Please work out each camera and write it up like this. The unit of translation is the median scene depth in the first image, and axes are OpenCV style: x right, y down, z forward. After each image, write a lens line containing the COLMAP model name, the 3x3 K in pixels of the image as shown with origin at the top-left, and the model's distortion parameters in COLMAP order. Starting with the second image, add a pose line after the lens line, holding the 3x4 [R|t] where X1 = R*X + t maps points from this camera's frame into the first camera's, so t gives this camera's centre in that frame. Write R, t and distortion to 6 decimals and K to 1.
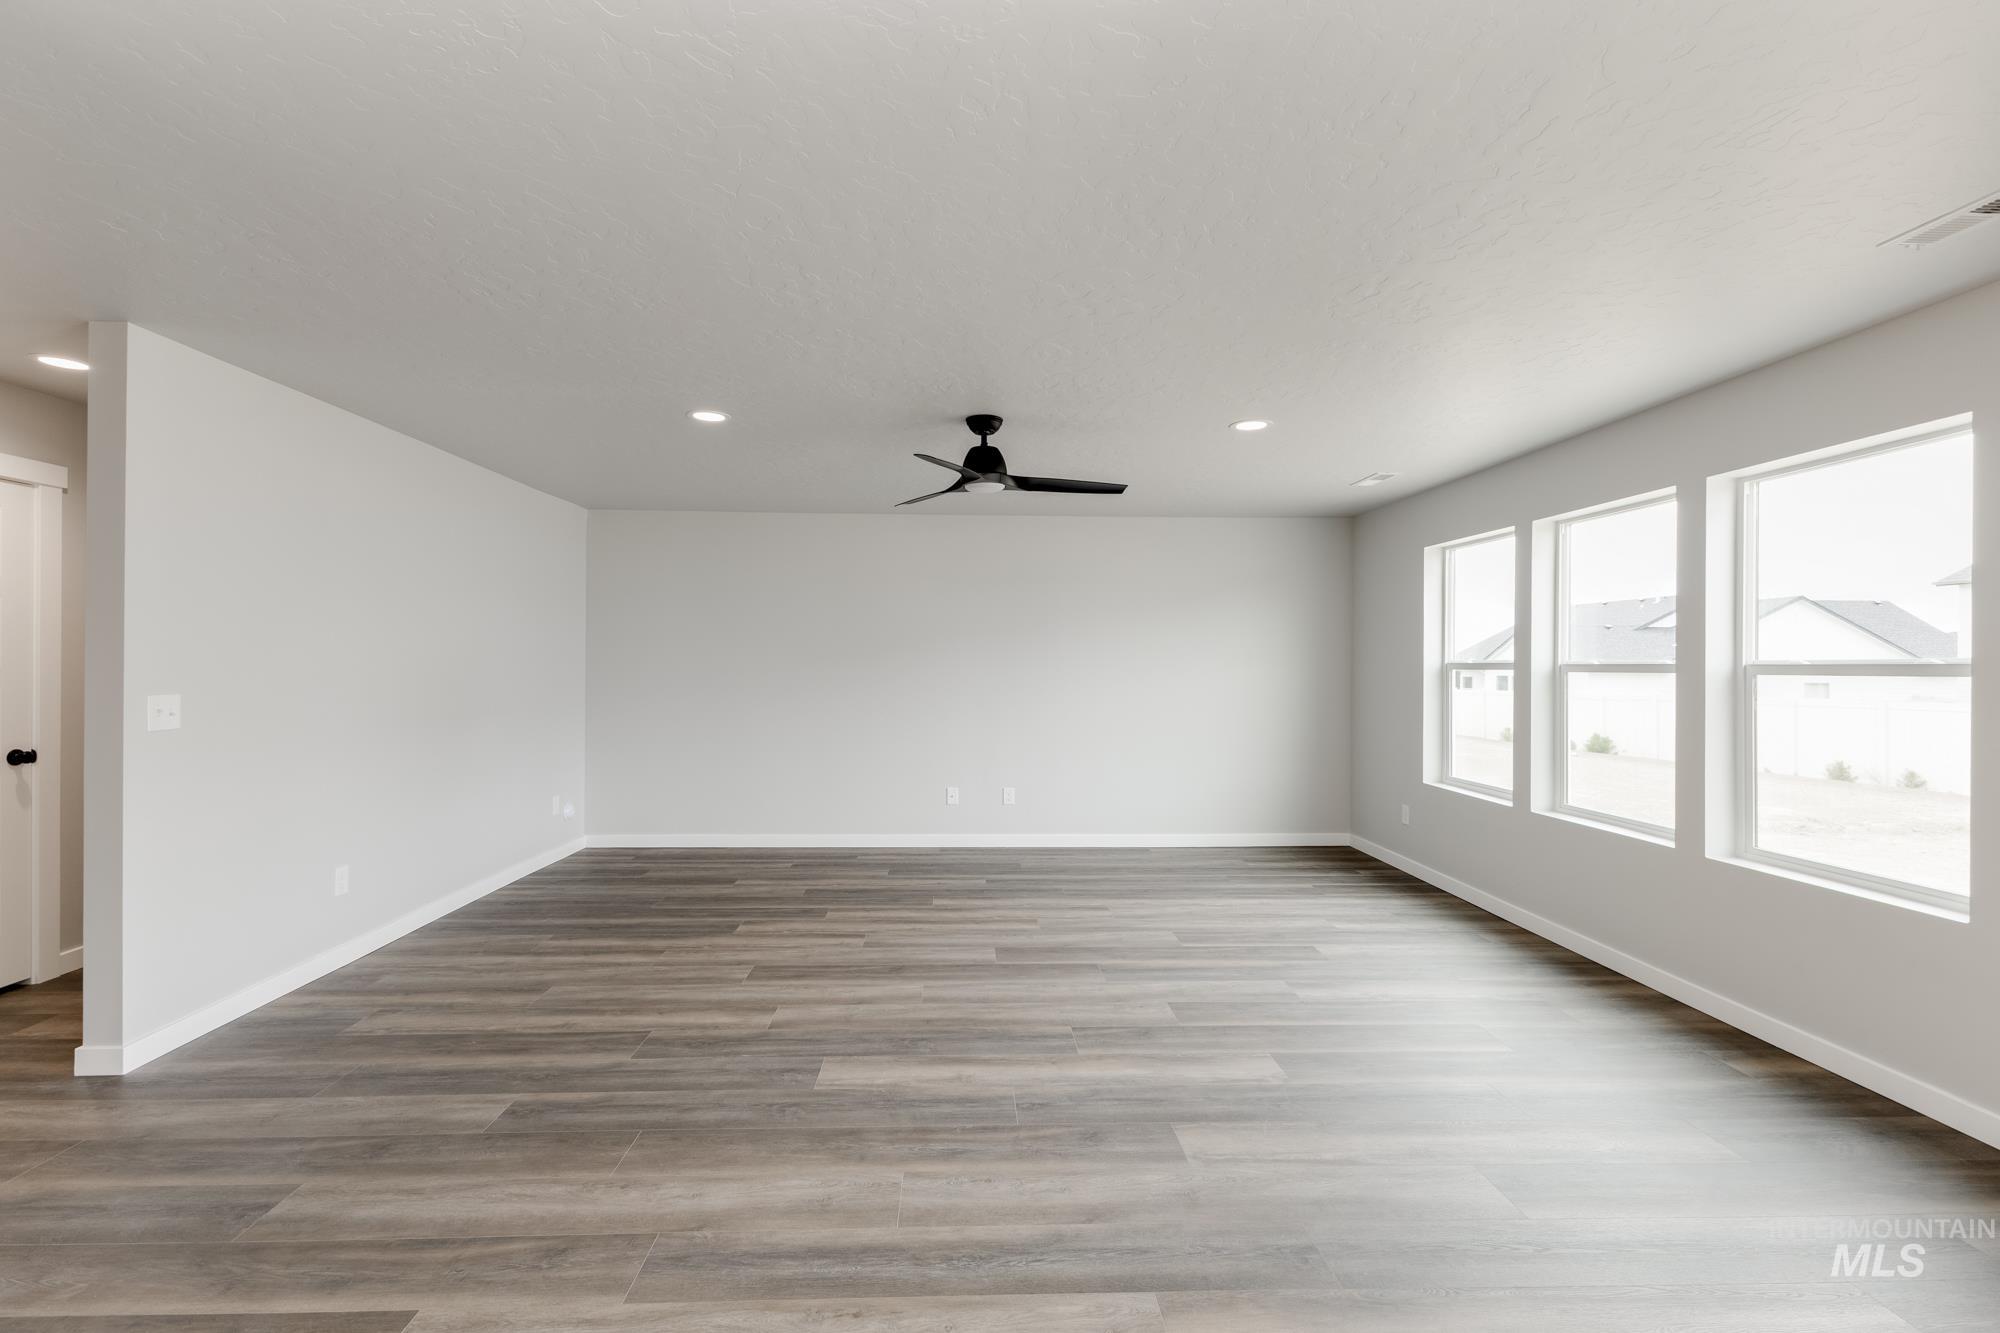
lens RADIAL K [[825.6, 0, 1000.0], [0, 825.6, 666.5], [0, 0, 1]] dist [-0.001124, -0.000048]
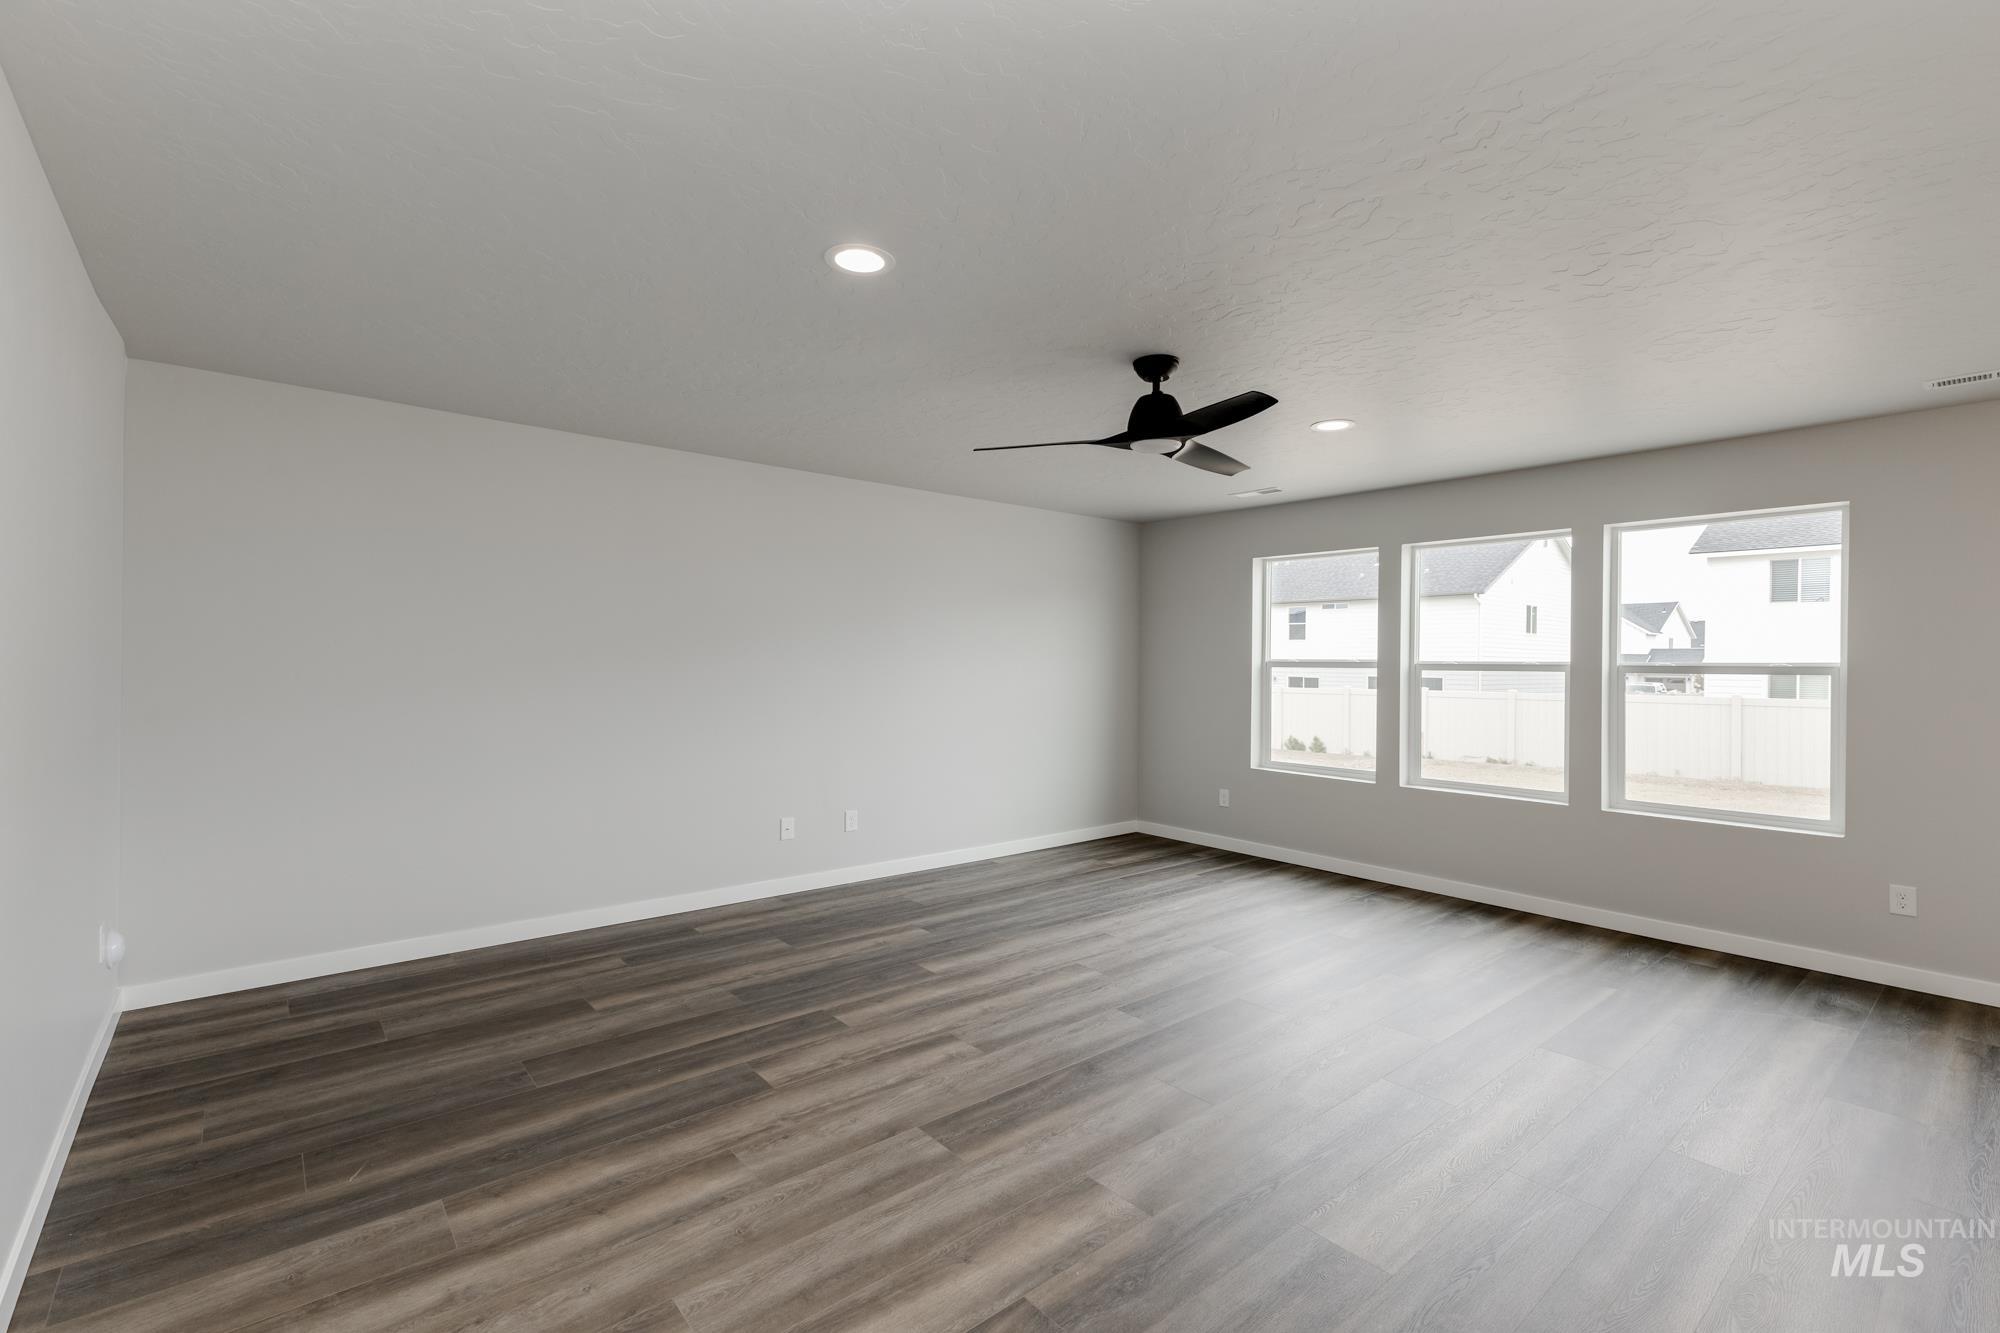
lens RADIAL K [[826.4, 0, 1019.2], [0, 826.4, 663.6], [0, 0, 1]] dist [0.001760, 0.000349]
pose [[0.808244, 0.000073, 0.588847, -0.646992], [-0.002986, 0.999988, 0.003975, -0.007727], [-0.588840, -0.004971, 0.808235, 0.445541]]
